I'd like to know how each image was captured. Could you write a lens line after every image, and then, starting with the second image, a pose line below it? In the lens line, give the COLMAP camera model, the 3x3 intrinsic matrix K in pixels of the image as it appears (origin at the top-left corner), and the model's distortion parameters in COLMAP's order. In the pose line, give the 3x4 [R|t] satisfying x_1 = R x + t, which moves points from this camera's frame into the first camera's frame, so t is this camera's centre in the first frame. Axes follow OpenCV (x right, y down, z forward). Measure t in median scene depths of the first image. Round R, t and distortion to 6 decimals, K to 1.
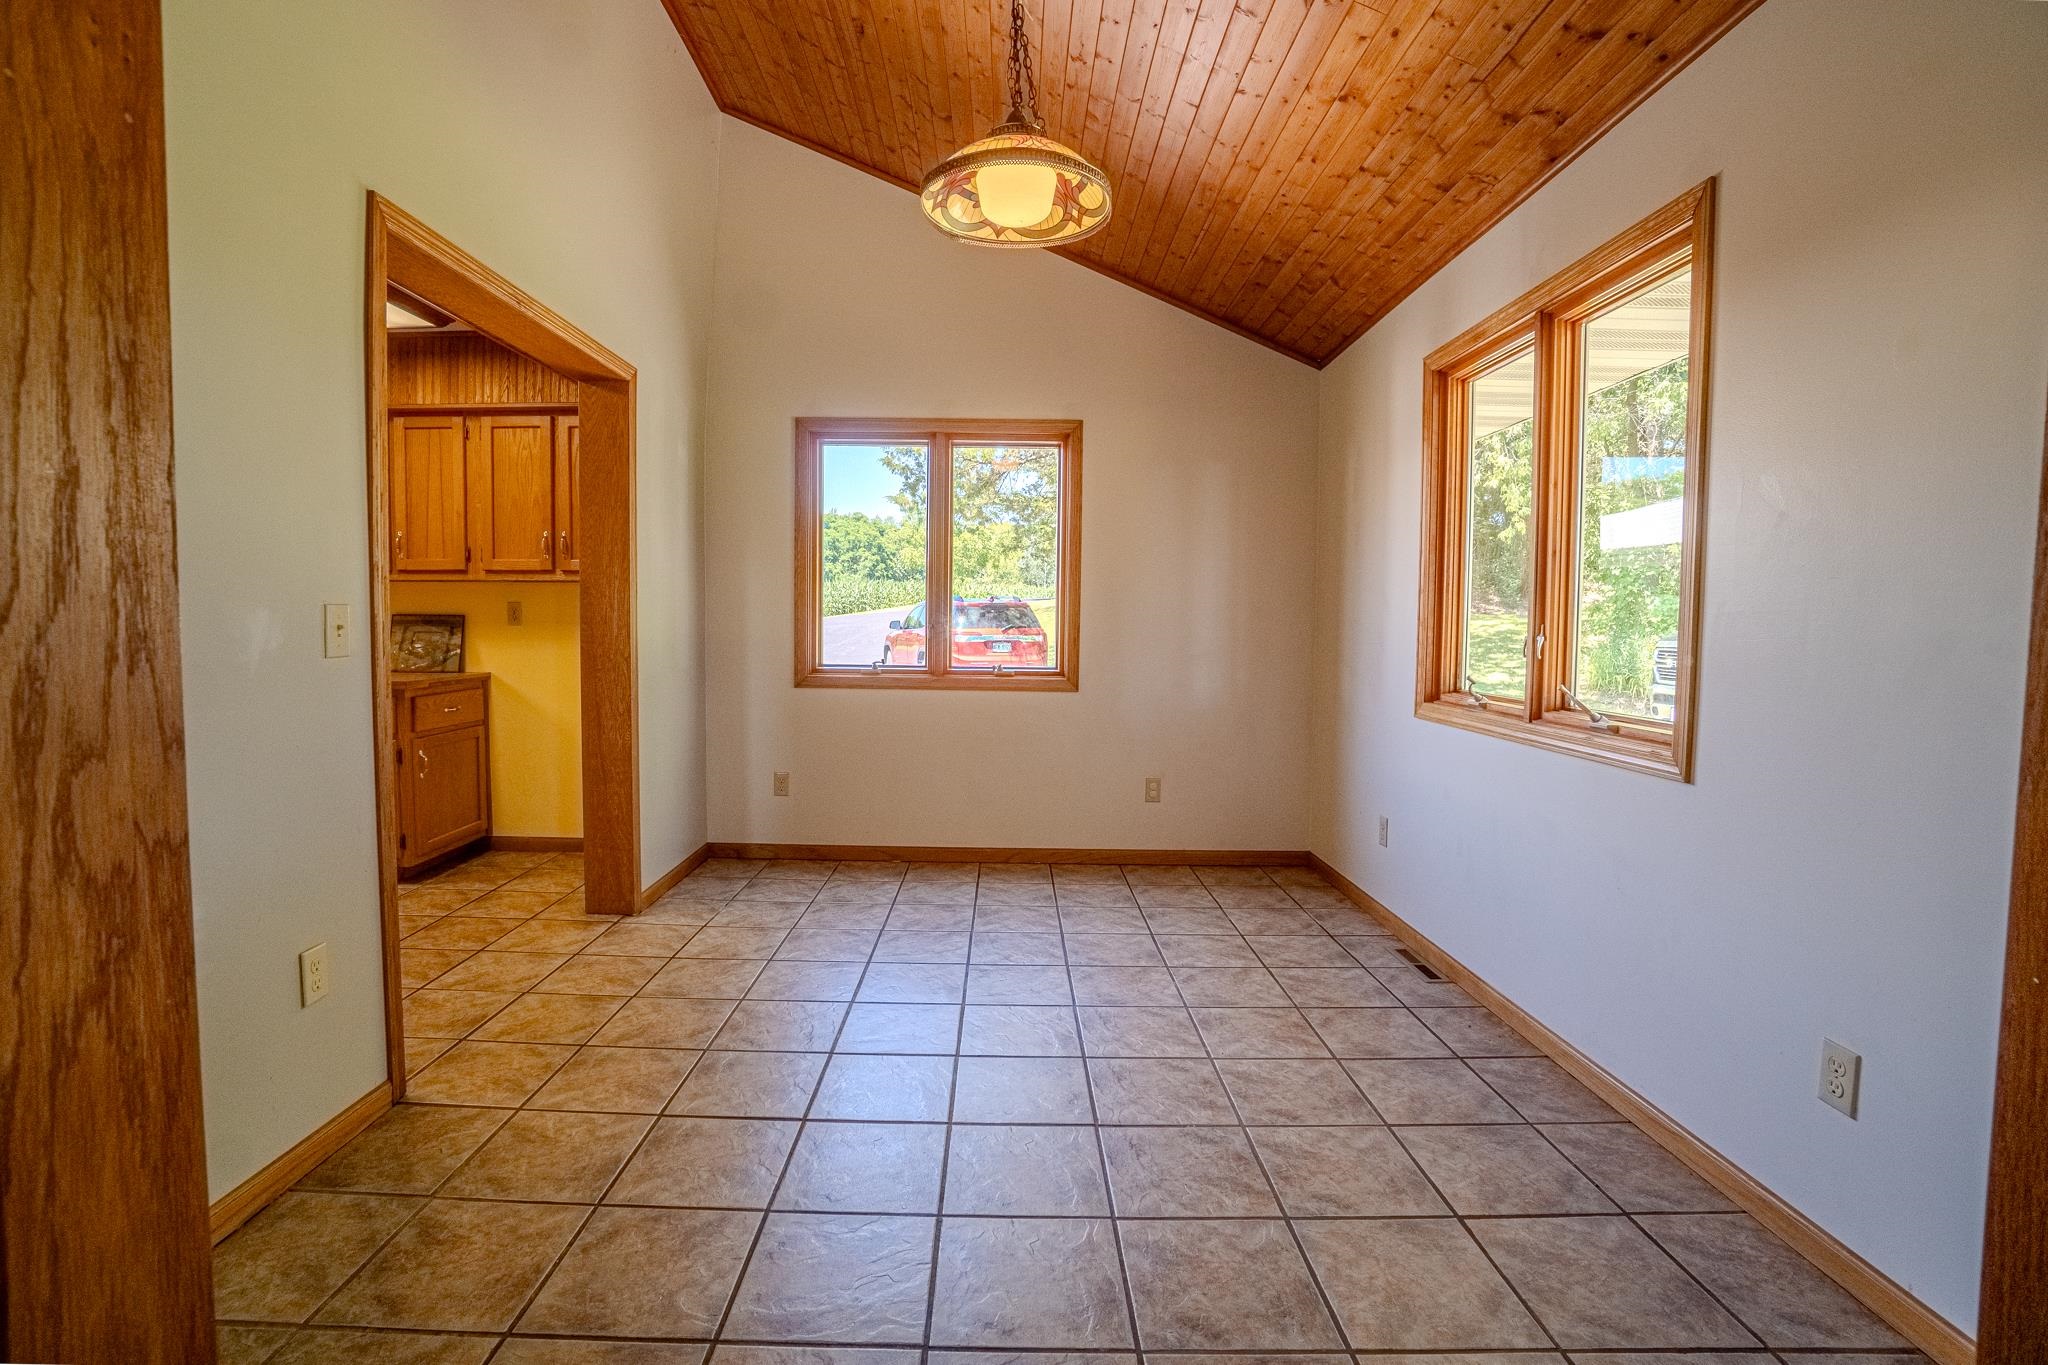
lens RADIAL K [[903.3, 0, 1011.0], [0, 903.3, 674.7], [0, 0, 1]] dist [-0.062717, 0.021522]
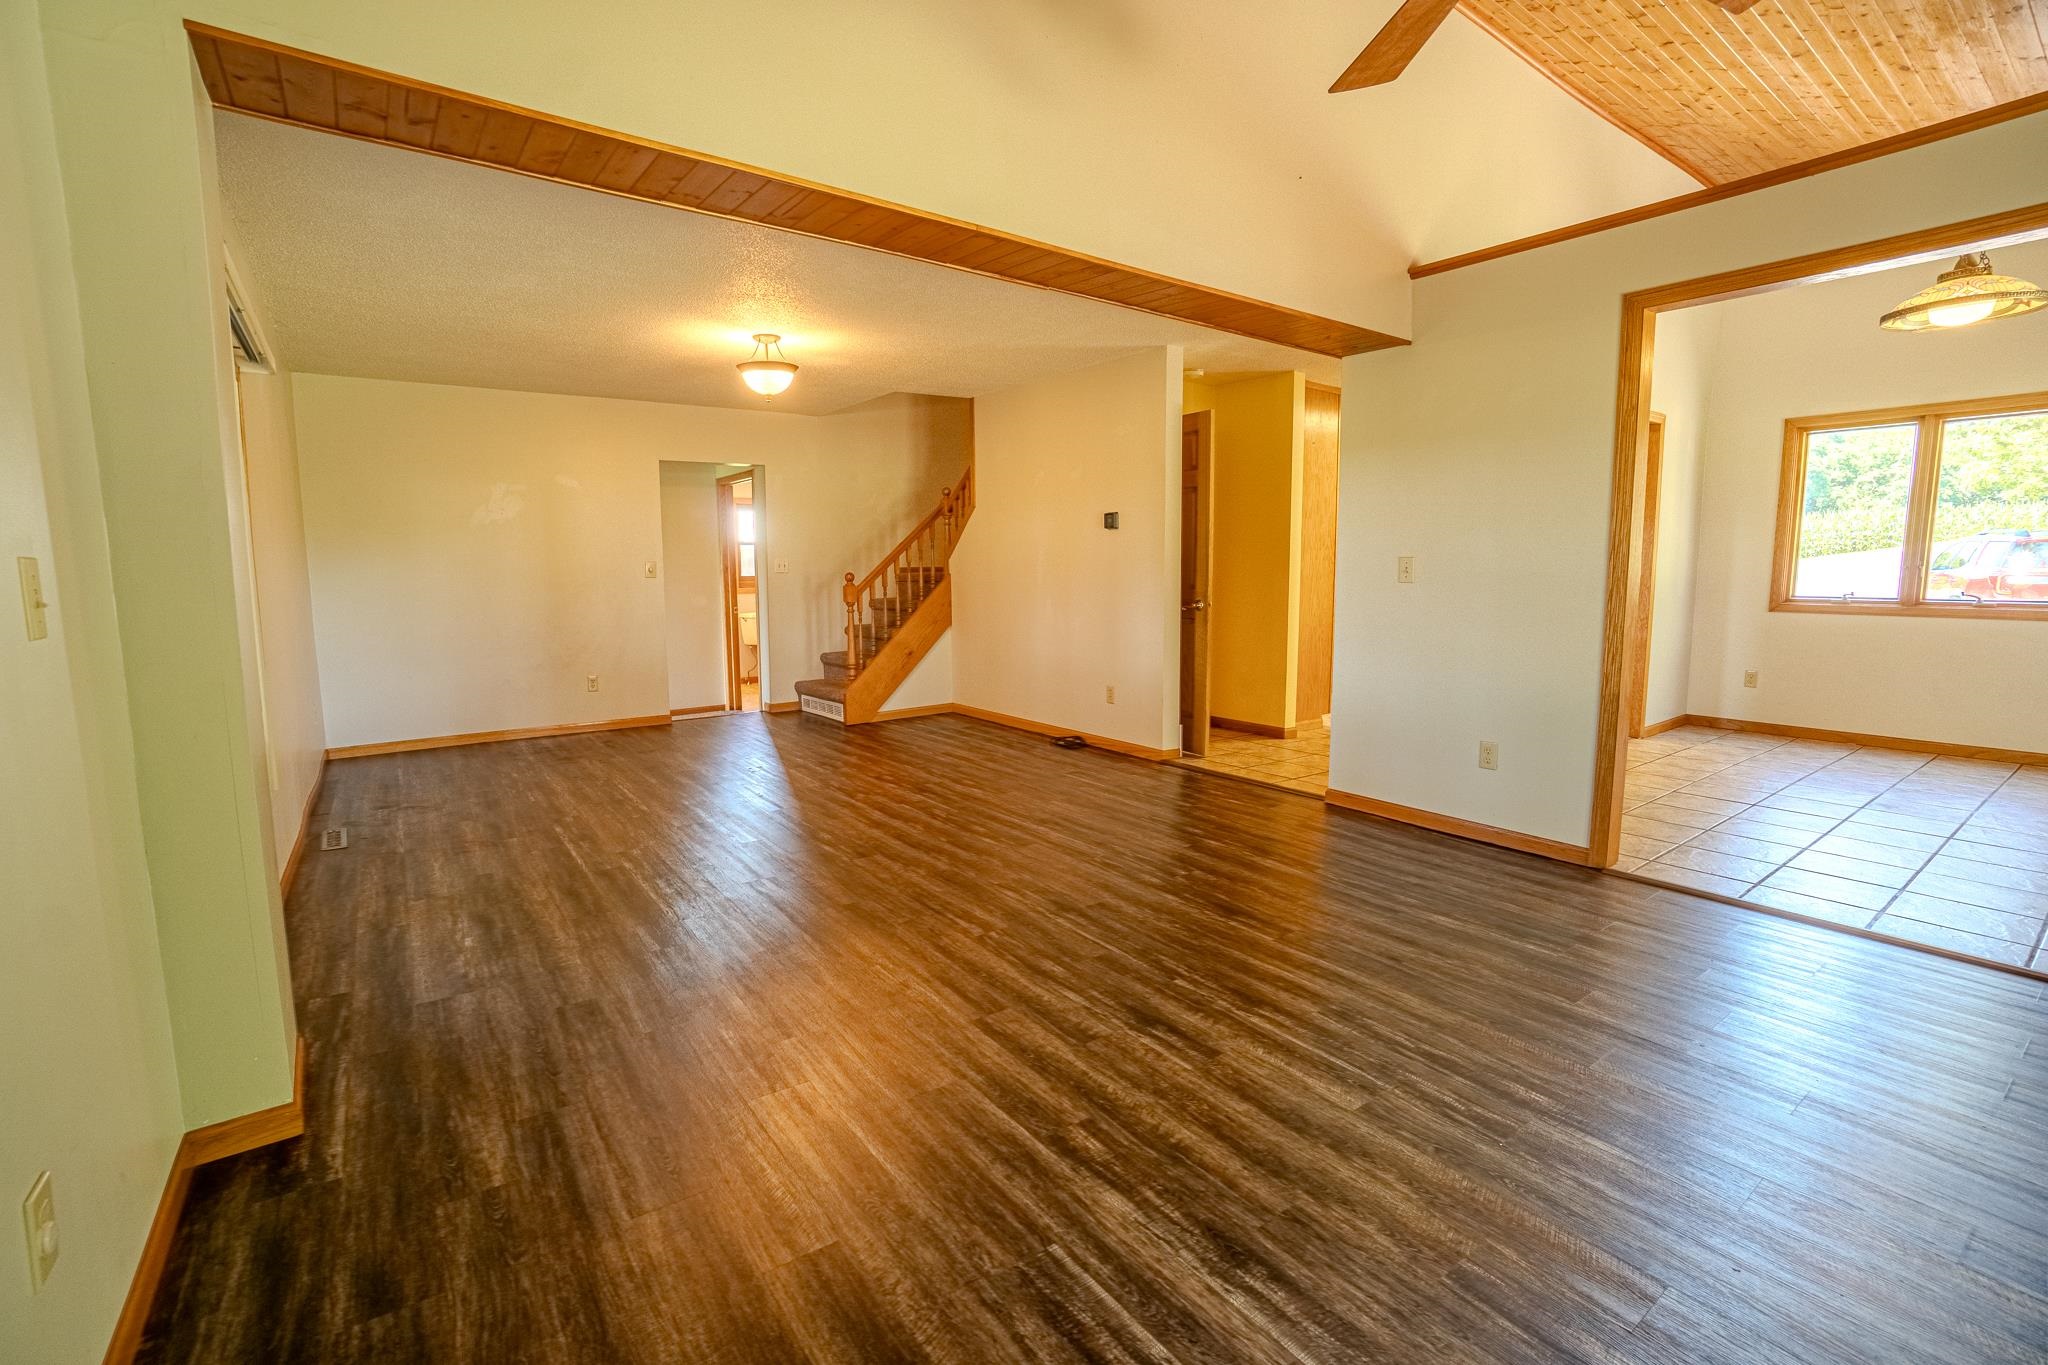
lens RADIAL K [[903.3, 0, 995.5], [0, 903.3, 665.0], [0, 0, 1]] dist [-0.062717, 0.021522]
pose [[0.570813, 0.079191, -0.817252, 0.186043], [-0.035401, 0.996786, 0.071862, 0.043284], [0.820317, -0.012088, 0.571782, -0.762127]]
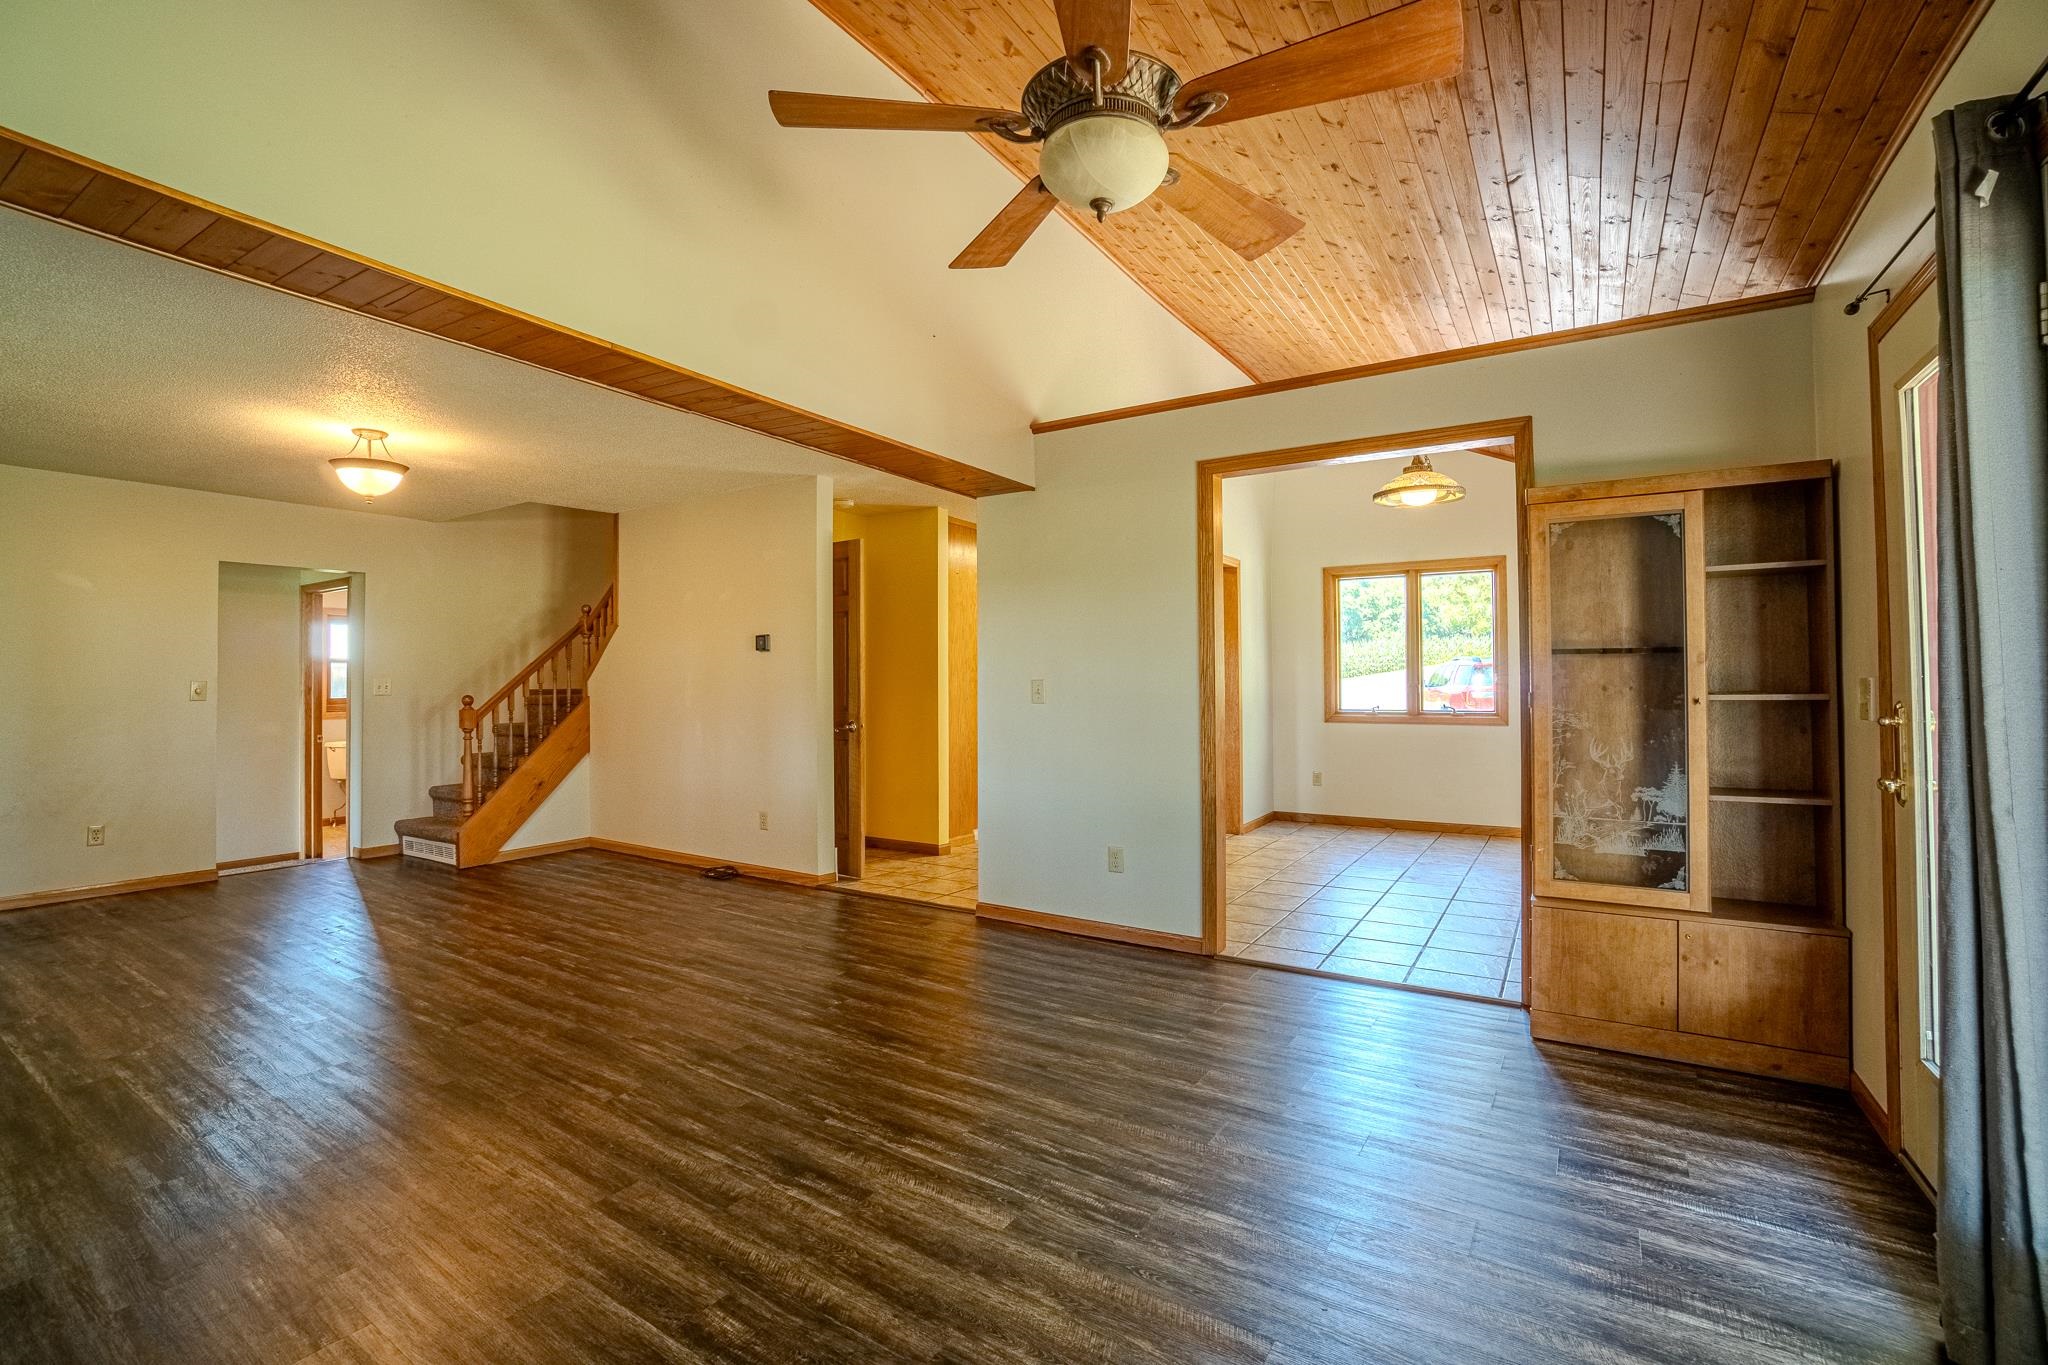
lens RADIAL K [[903.3, 0, 995.8], [0, 903.3, 660.6], [0, 0, 1]] dist [-0.062717, 0.021522]
pose [[0.827992, -0.026694, -0.560104, 0.195840], [-0.019938, 0.996833, -0.076982, 0.041404], [0.560385, 0.074908, 0.824838, -0.754289]]
